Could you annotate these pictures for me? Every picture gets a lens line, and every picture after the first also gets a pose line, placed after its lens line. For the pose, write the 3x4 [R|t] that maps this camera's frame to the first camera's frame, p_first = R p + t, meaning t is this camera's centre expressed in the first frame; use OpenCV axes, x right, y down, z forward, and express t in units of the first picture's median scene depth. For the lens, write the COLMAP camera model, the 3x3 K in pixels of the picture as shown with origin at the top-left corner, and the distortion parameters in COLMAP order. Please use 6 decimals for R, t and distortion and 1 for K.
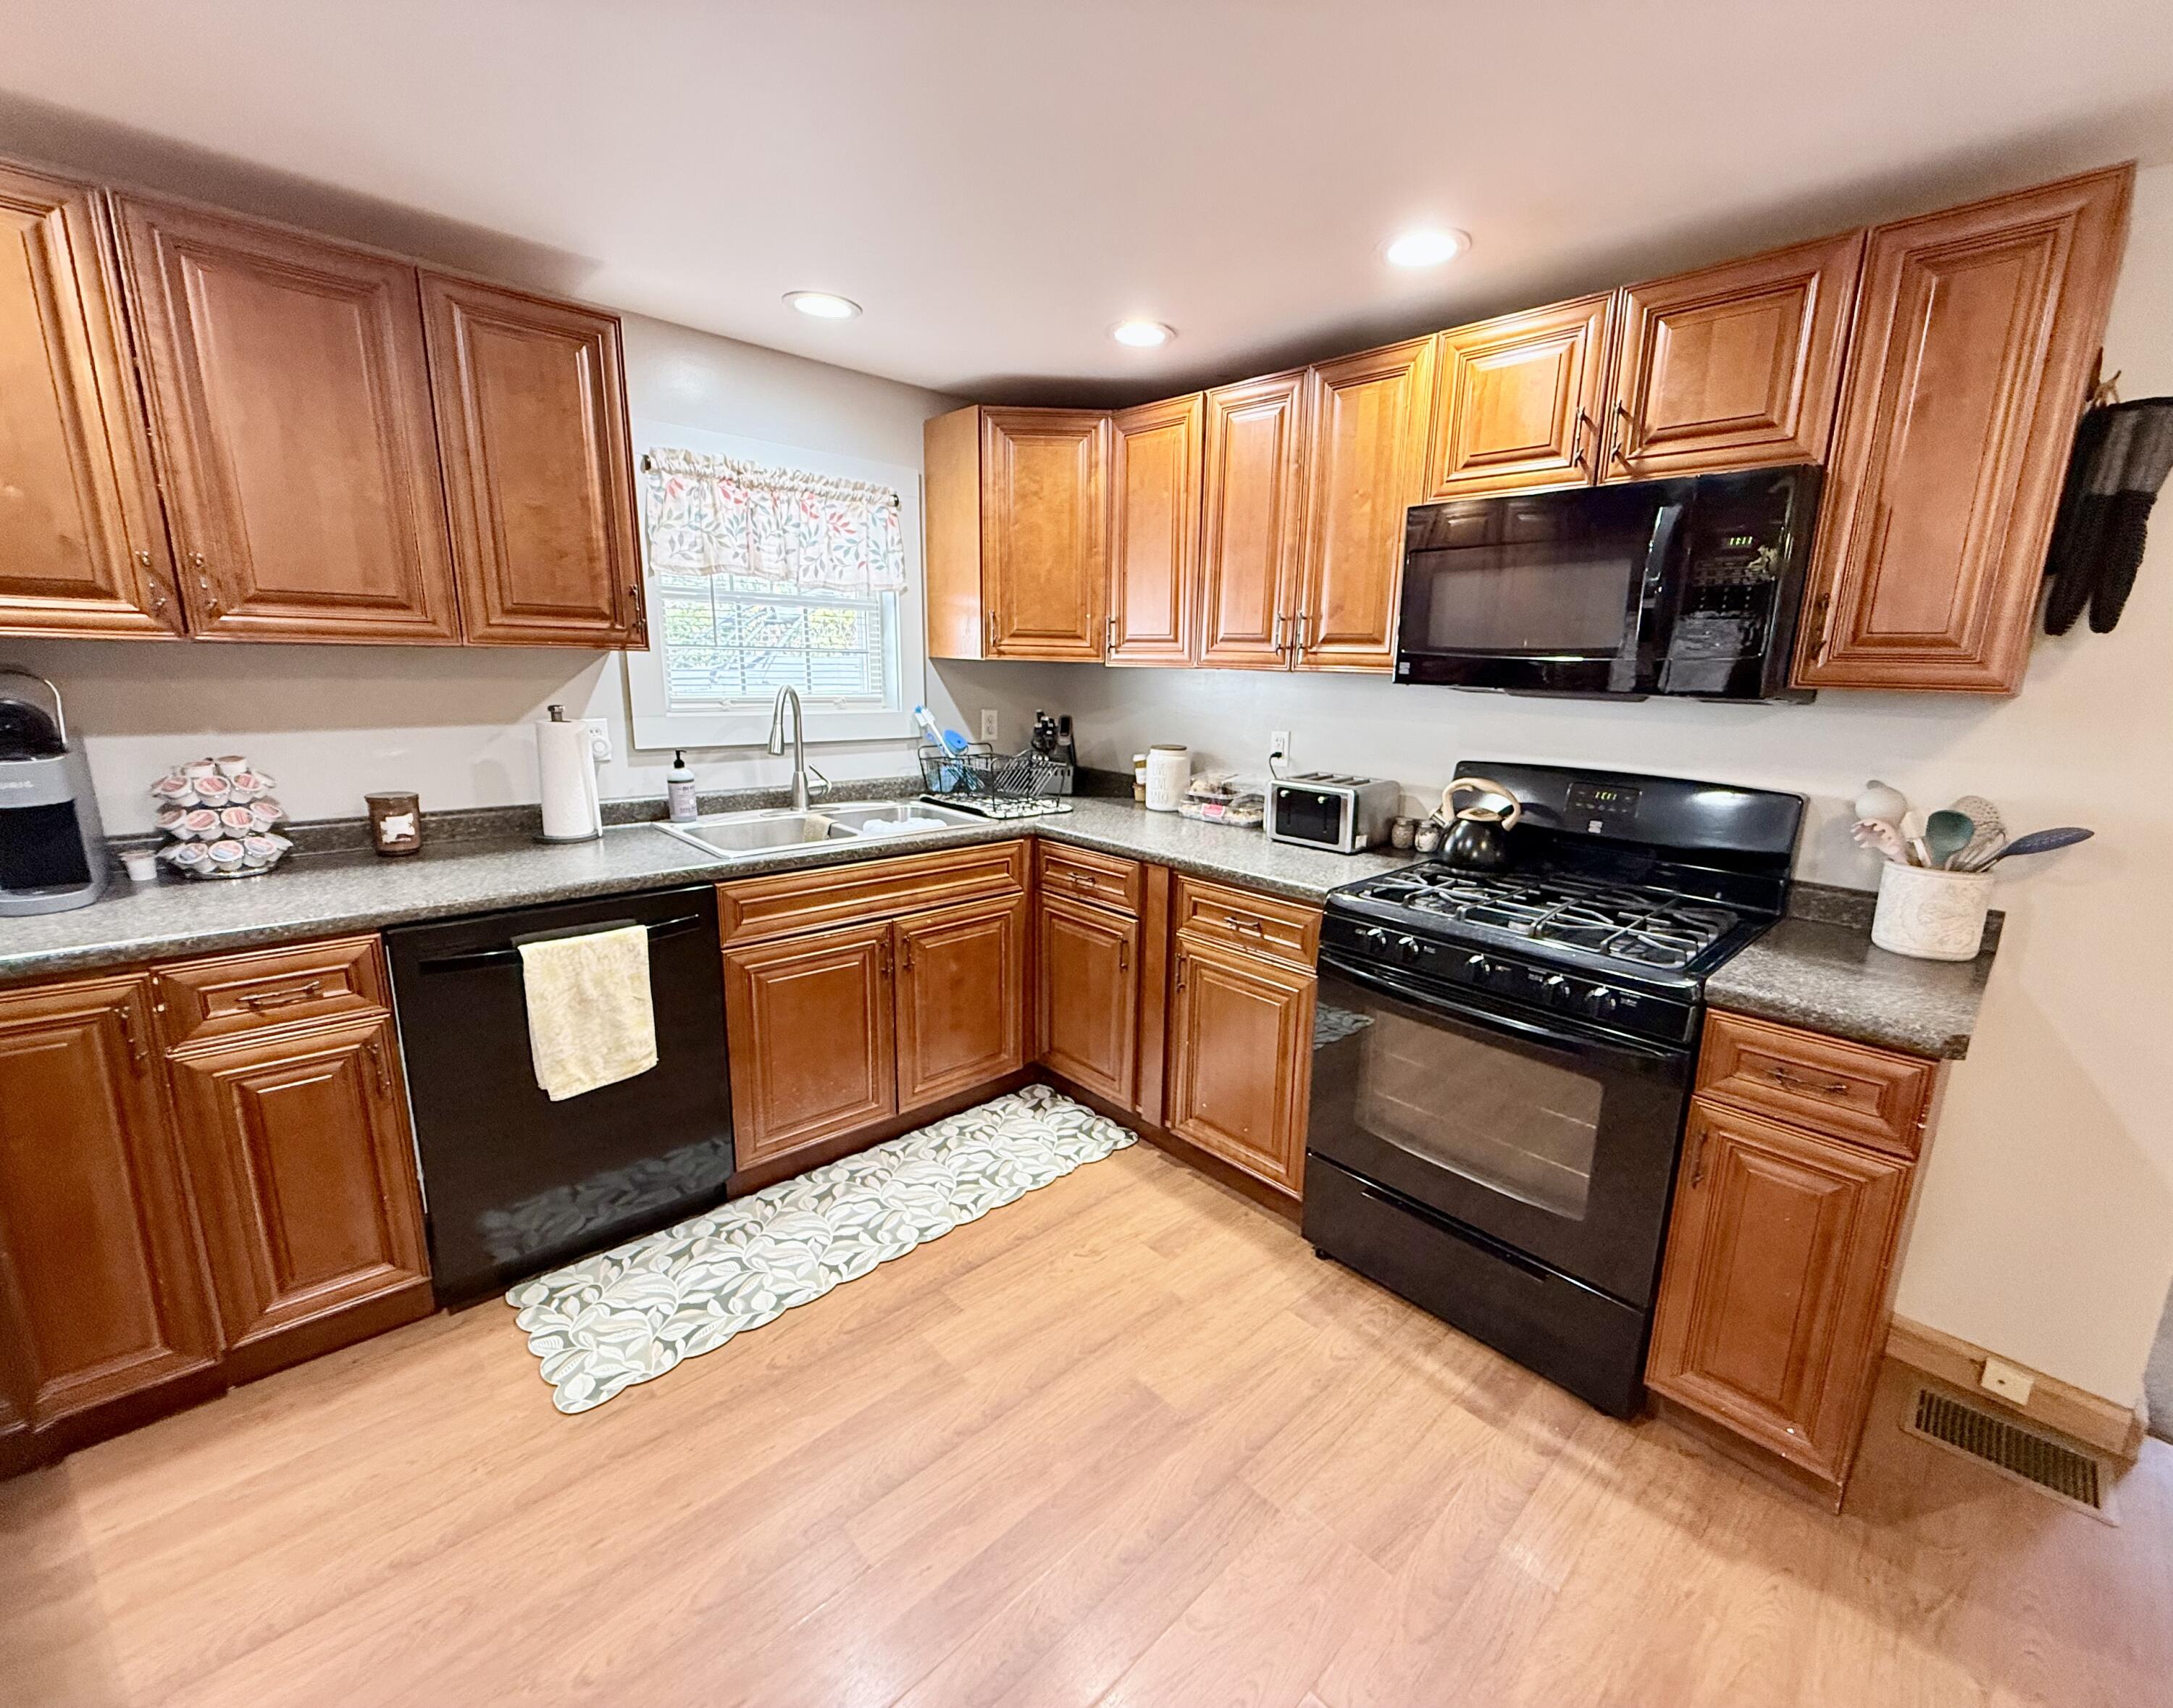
lens RADIAL K [[891.2, 0, 1086.5], [0, 891.2, 854.0], [0, 0, 1]] dist [-0.042947, 0.000024]
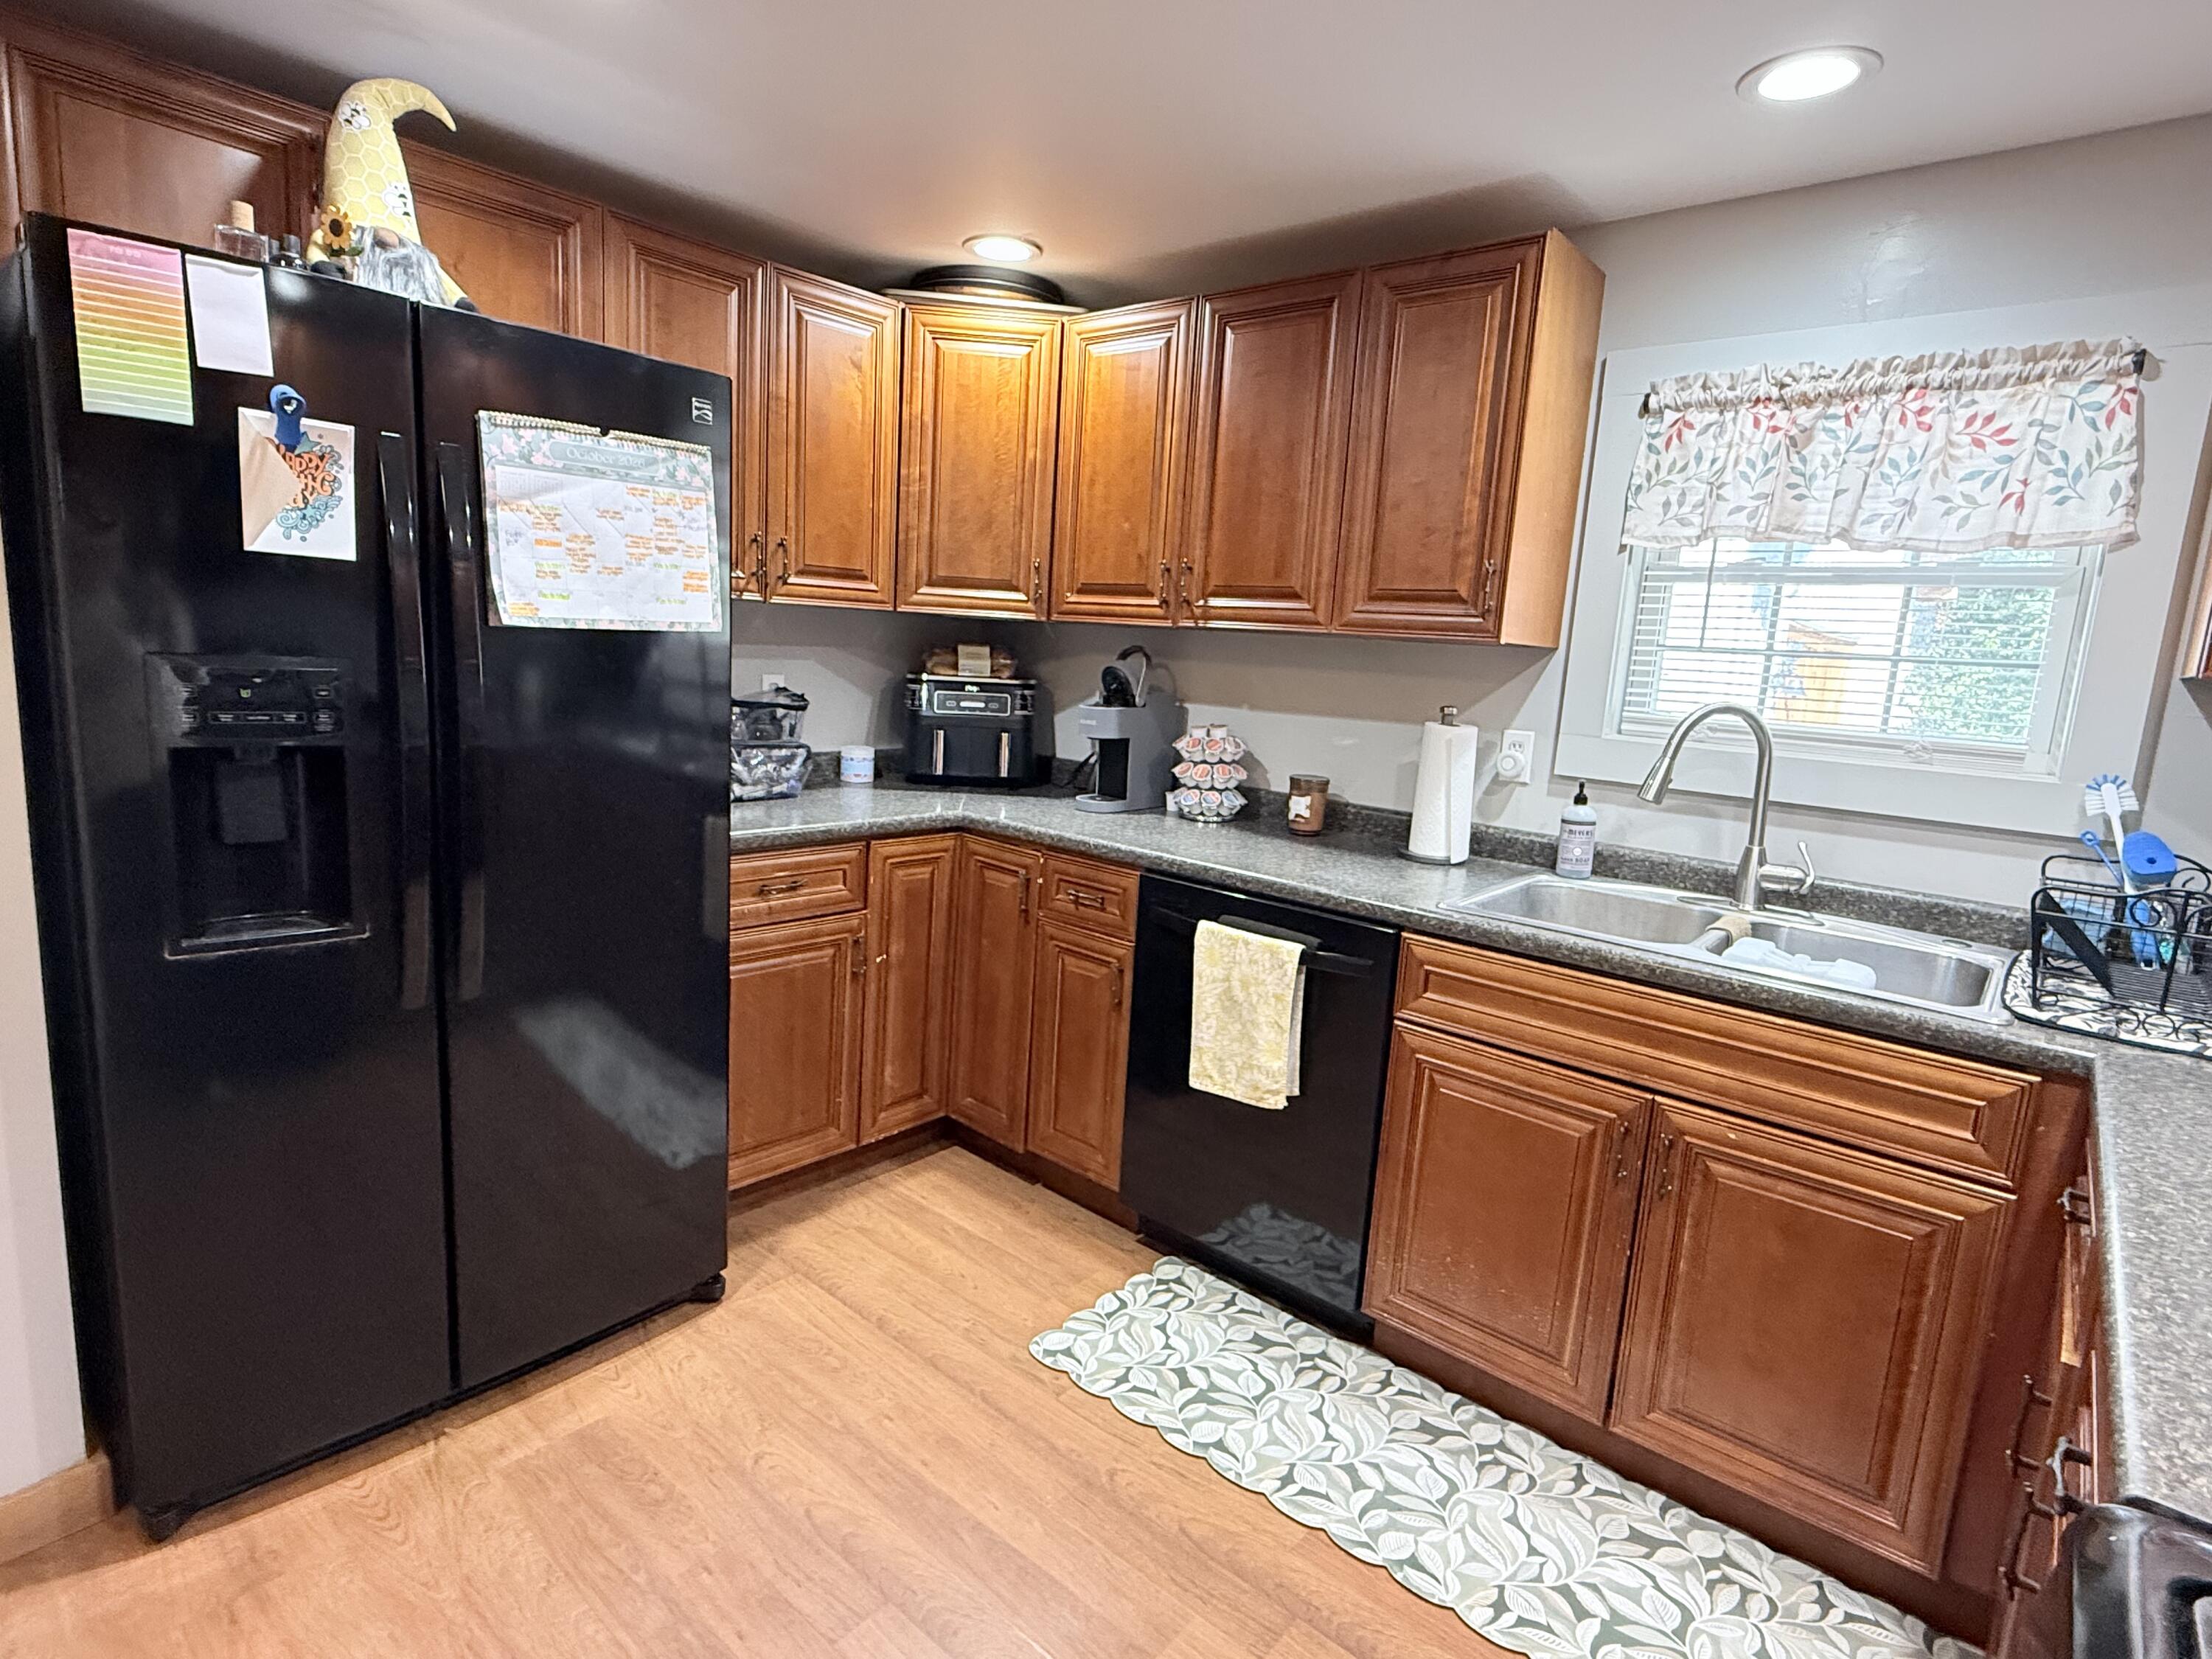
lens RADIAL K [[1181.3, 0, 1105.2], [0, 1181.3, 805.9], [0, 0, 1]] dist [0.000620, 0.023597]
pose [[0.122788, 0.117955, -0.985398, 0.469426], [-0.265290, 0.960680, 0.081939, -0.072788], [0.956318, 0.251356, 0.149252, 0.475410]]
